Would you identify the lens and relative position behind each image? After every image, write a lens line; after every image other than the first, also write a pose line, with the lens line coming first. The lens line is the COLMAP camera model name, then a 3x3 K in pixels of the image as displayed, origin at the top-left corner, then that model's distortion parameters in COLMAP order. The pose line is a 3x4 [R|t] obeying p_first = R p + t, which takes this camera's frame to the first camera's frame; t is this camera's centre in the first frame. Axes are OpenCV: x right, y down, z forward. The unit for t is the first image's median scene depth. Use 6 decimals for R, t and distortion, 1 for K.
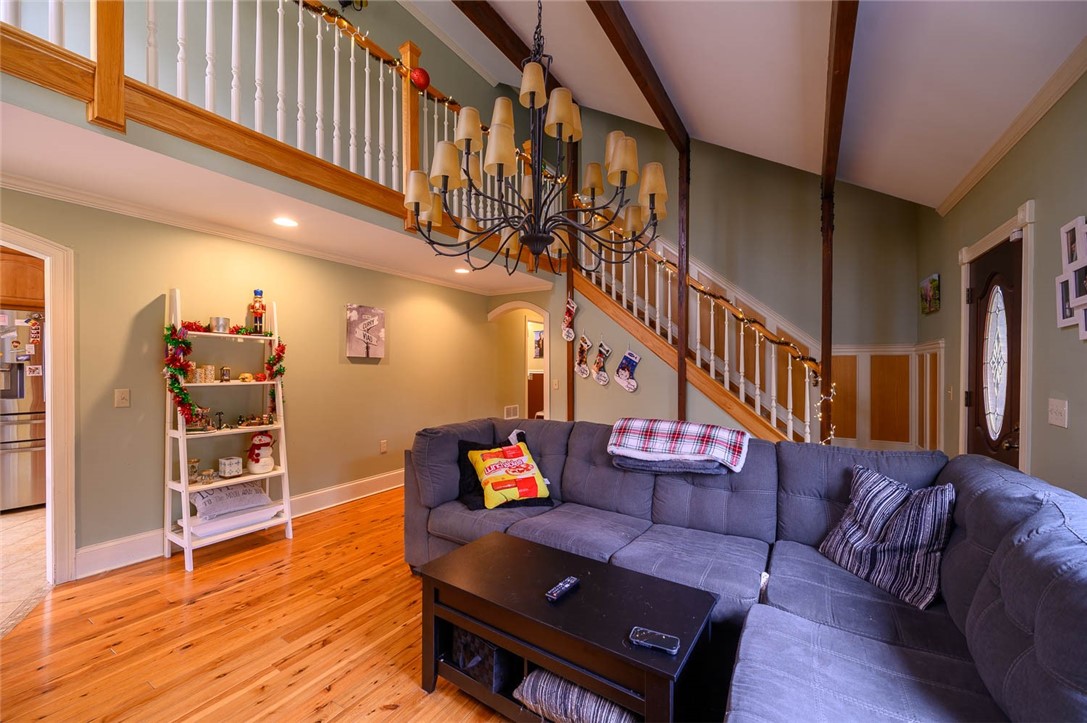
lens RADIAL K [[428.2, 0, 536.1], [0, 428.2, 366.6], [0, 0, 1]] dist [-0.002525, -0.000262]
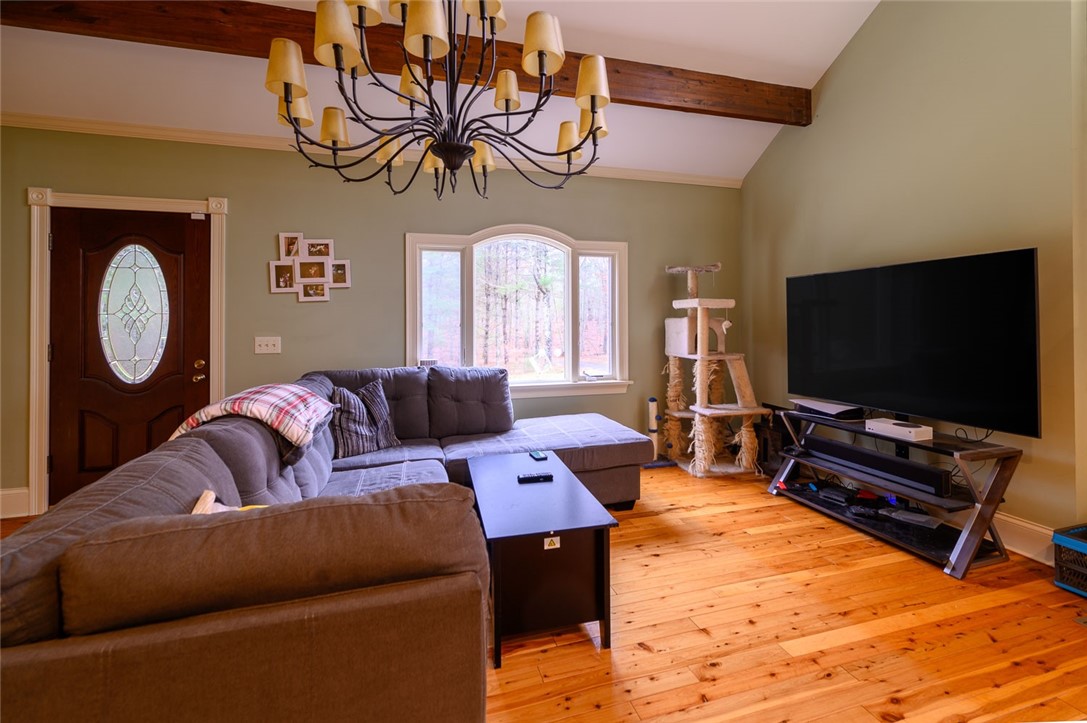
lens RADIAL K [[493.0, 0, 550.8], [0, 493.0, 314.4], [0, 0, 1]] dist [-0.002265, -0.000364]
pose [[-0.757409, 0.009748, 0.652868, -0.489407], [0.007672, 0.999952, -0.006030, 0.006793], [-0.652896, 0.000441, -0.757447, 1.062109]]
